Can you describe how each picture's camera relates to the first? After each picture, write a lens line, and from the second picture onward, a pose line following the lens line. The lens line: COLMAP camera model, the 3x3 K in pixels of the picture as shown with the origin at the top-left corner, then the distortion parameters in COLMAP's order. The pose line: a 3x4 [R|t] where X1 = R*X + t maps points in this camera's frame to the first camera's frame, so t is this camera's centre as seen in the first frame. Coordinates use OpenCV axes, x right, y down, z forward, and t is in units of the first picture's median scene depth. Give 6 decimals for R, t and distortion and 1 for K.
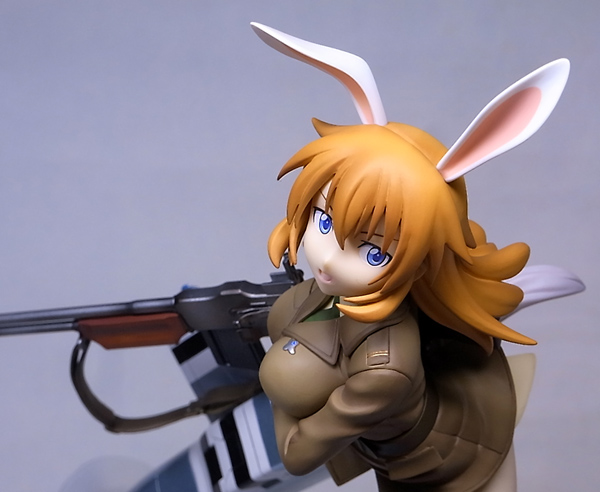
lens RADIAL K [[1704.7, 0, 300.1], [0, 1704.7, 284.9], [0, 0, 1]] dist [0.181531, 0.906912]
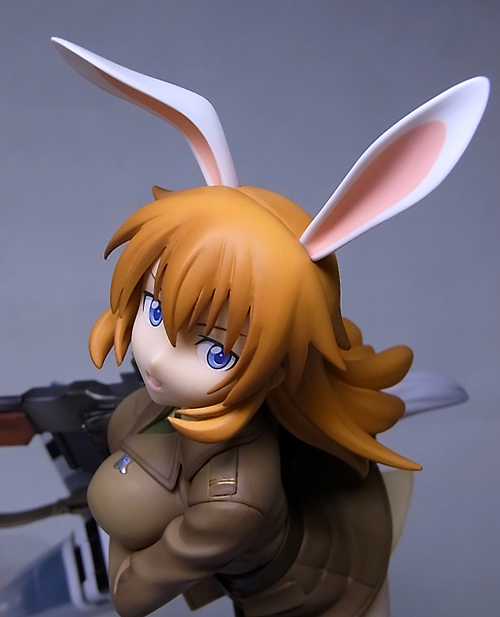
lens RADIAL K [[927.7, 0, 250.0], [0, 927.7, 308.5], [0, 0, 1]] dist [-0.017992, -0.035931]
pose [[0.999648, 0.025595, -0.006959, 0.058173], [-0.026010, 0.997333, -0.068194, -0.009873], [0.005195, 0.068351, 0.997648, 0.560877]]
